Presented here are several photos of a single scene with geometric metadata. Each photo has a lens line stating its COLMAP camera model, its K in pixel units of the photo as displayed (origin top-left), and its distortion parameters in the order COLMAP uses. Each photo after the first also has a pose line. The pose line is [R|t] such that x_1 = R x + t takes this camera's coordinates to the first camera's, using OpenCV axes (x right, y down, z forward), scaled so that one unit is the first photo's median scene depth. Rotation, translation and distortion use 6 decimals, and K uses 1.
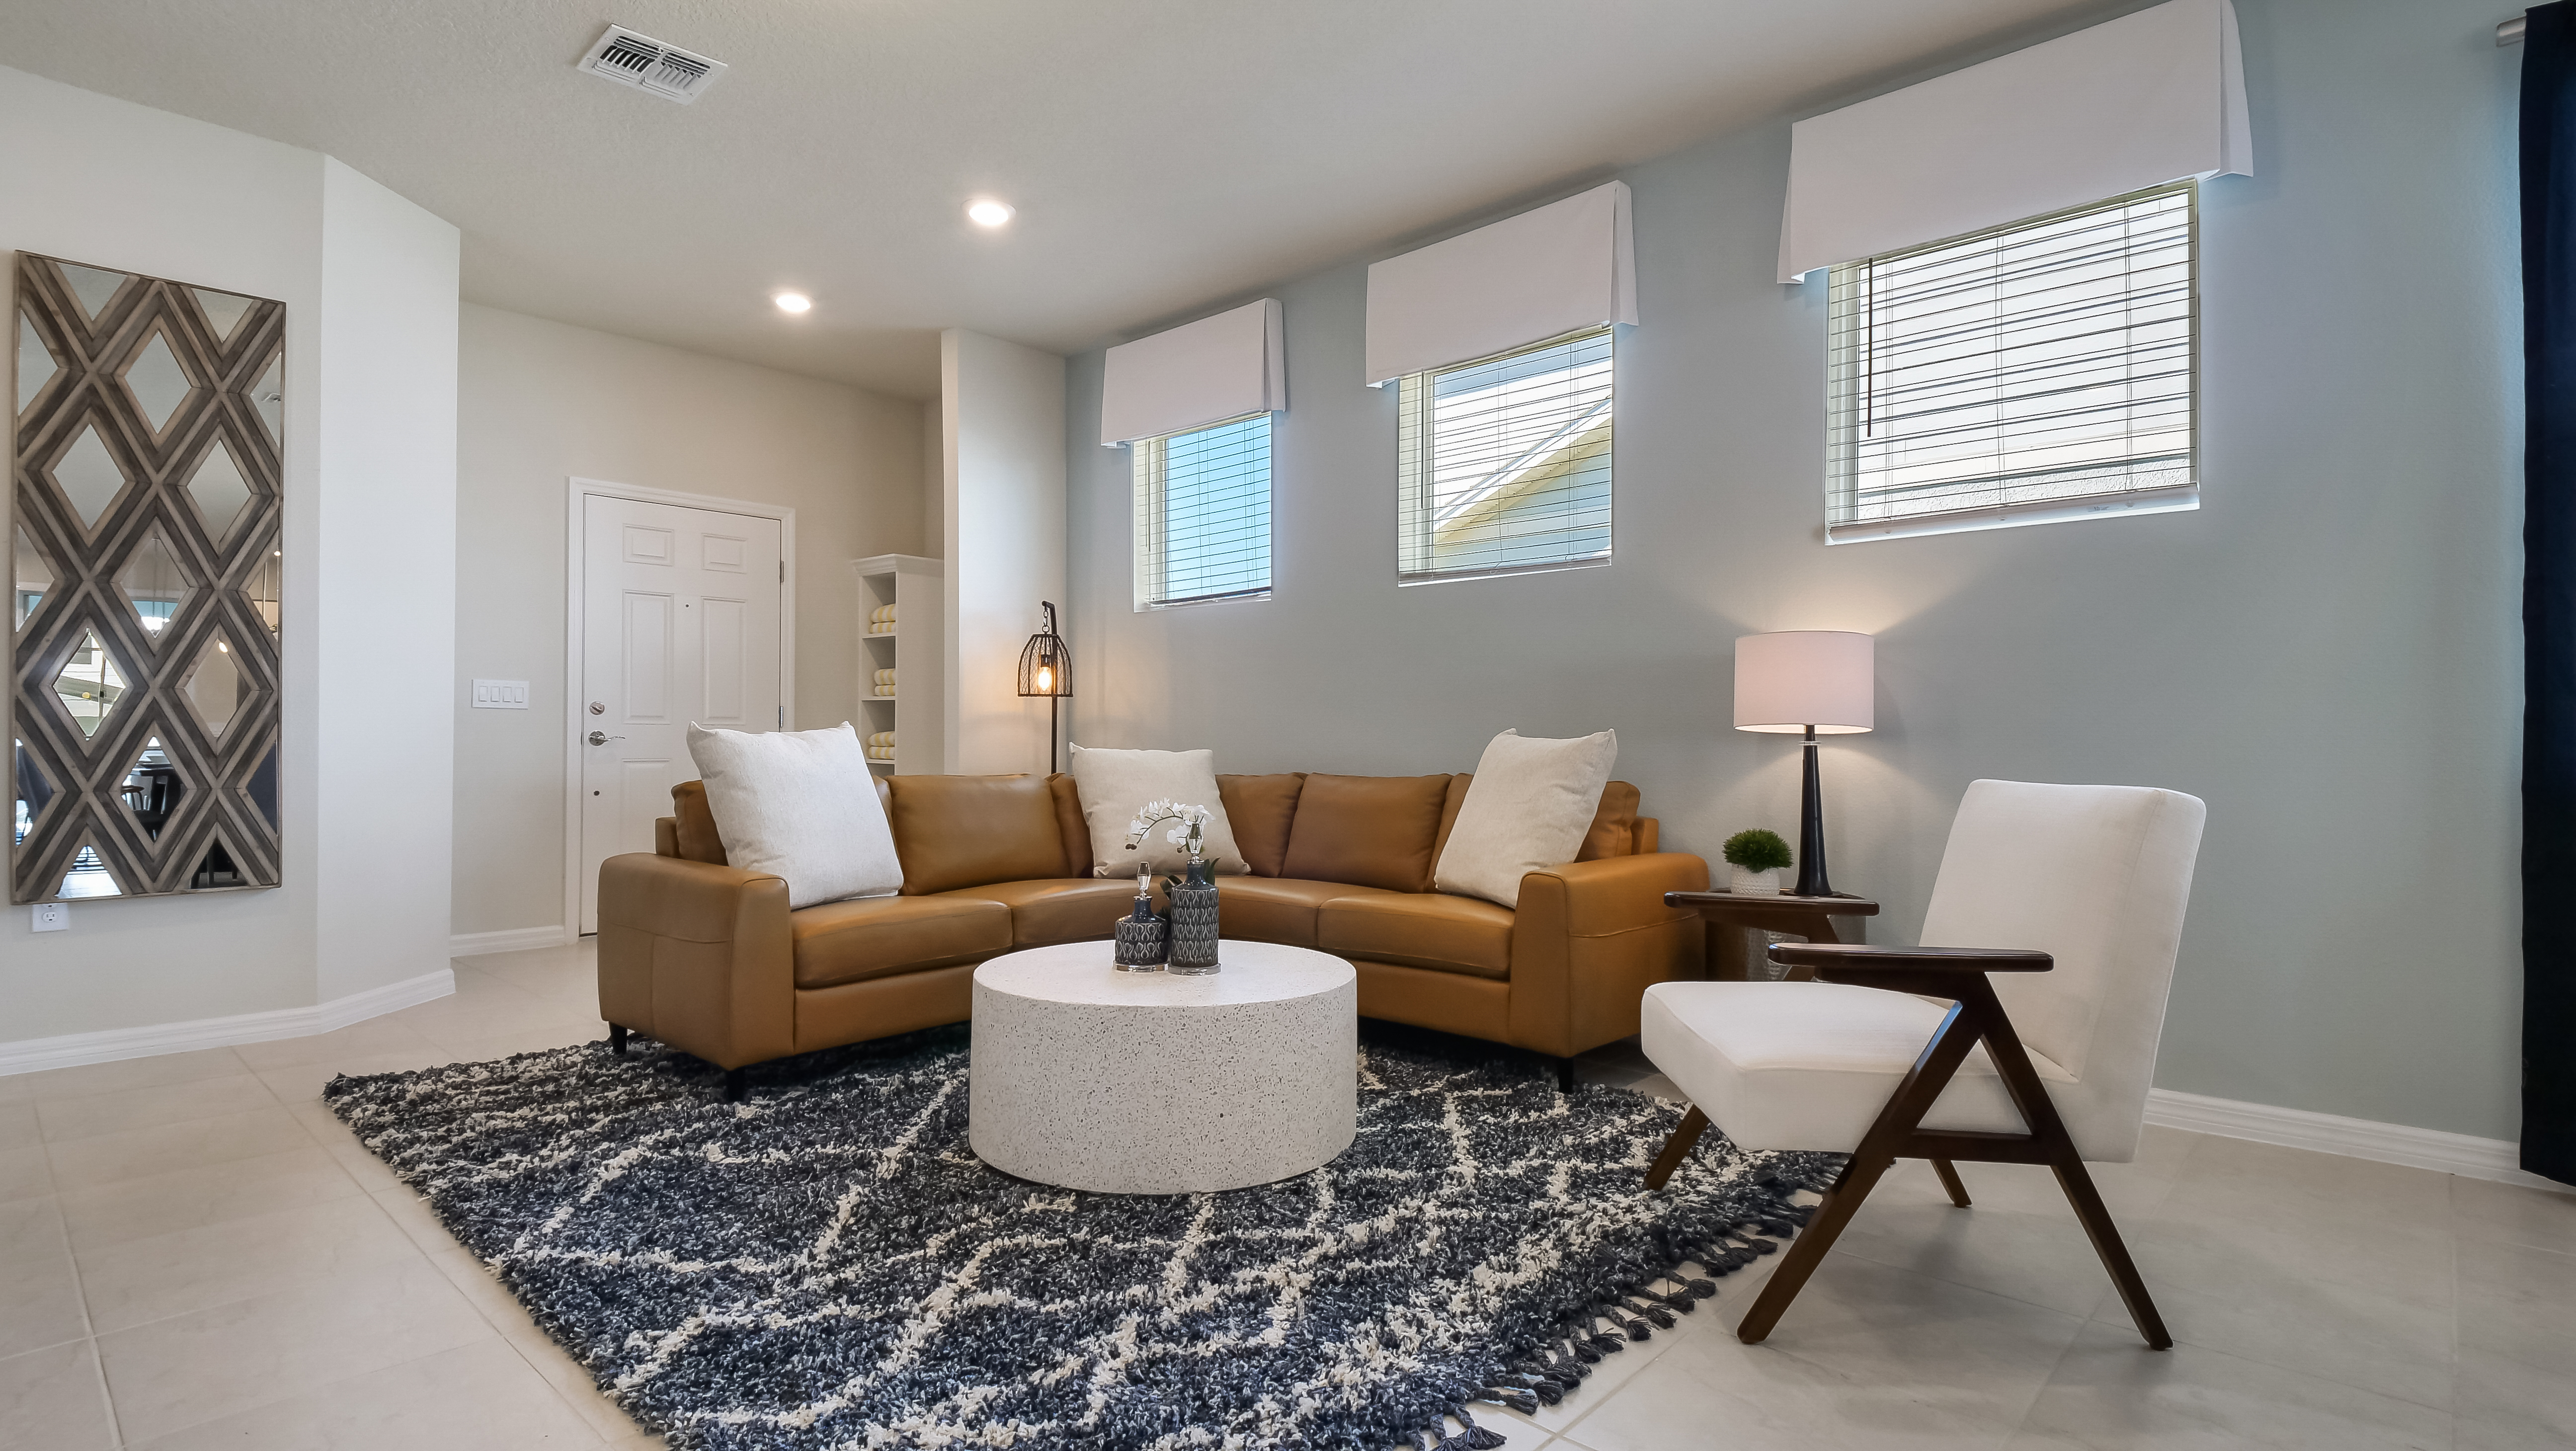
lens RADIAL K [[1248.9, 0, 1292.5], [0, 1248.9, 721.6], [0, 0, 1]] dist [-0.011825, -0.001049]
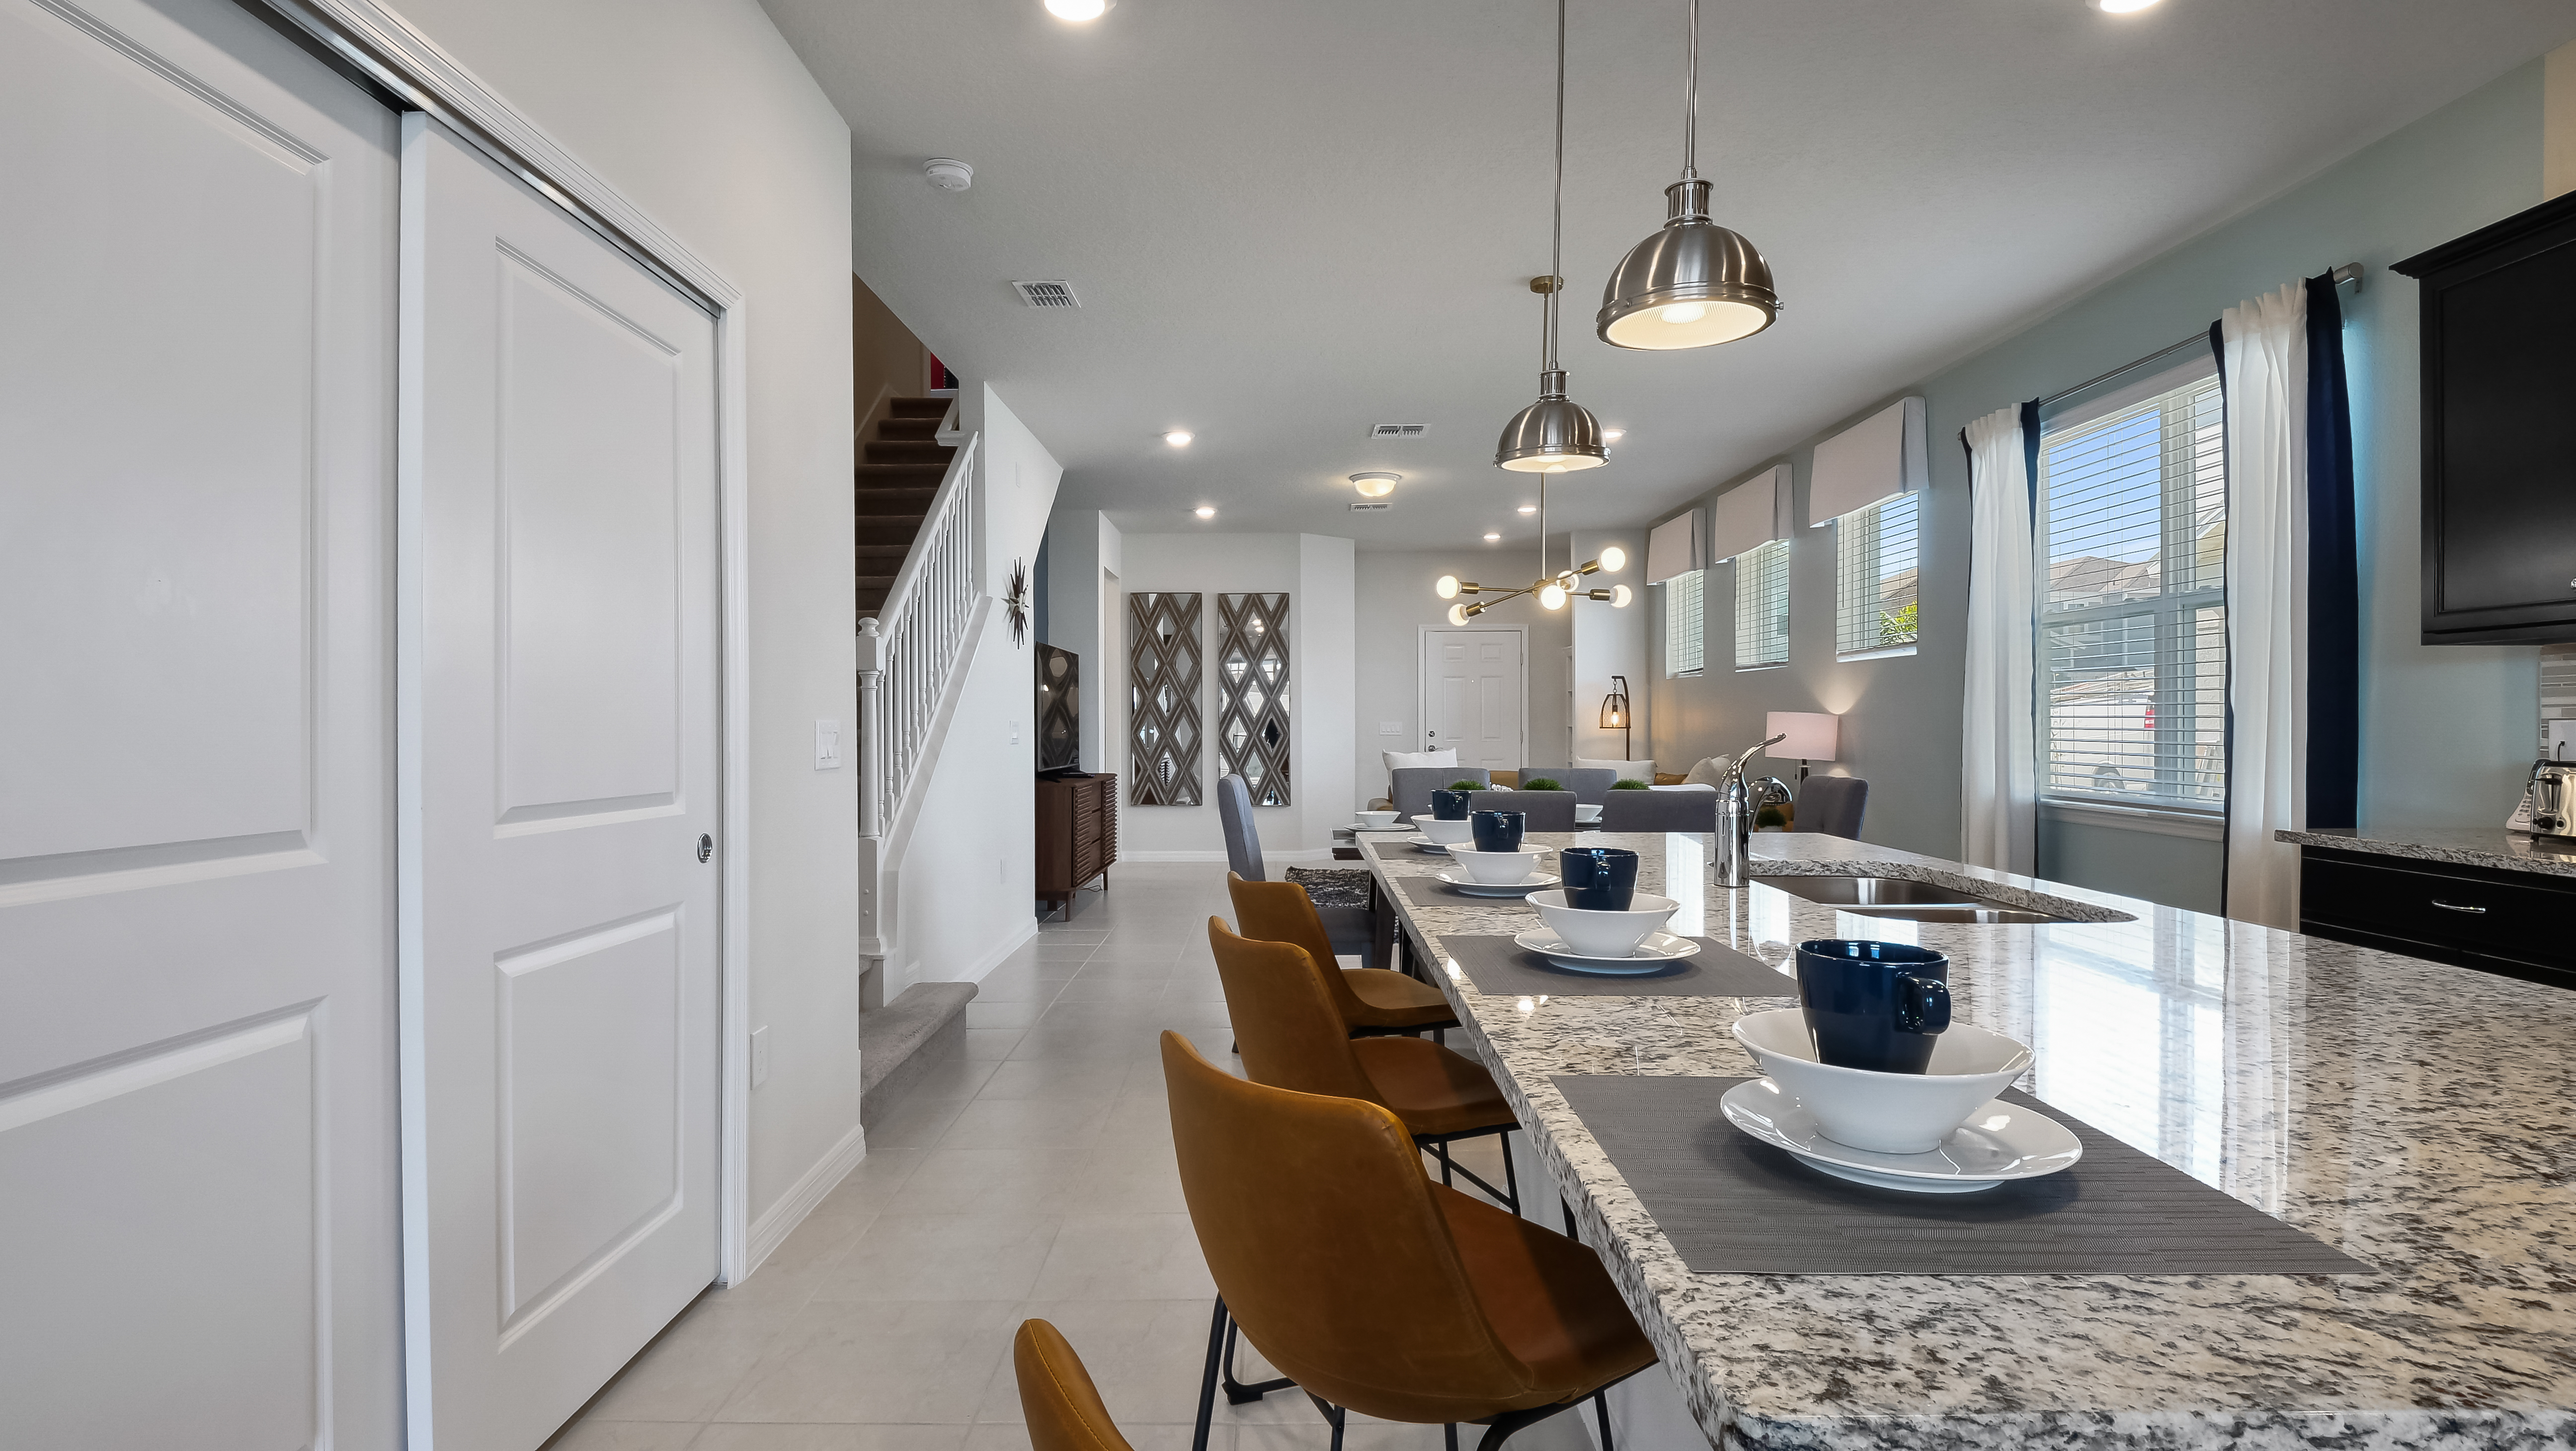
lens RADIAL K [[1248.9, 0, 1277.7], [0, 1248.9, 741.6], [0, 0, 1]] dist [-0.011825, -0.001049]
pose [[0.671080, 0.006843, -0.741353, 1.276556], [0.014172, 0.999656, 0.022056, -0.075474], [0.741249, -0.025307, 0.670753, -0.916984]]
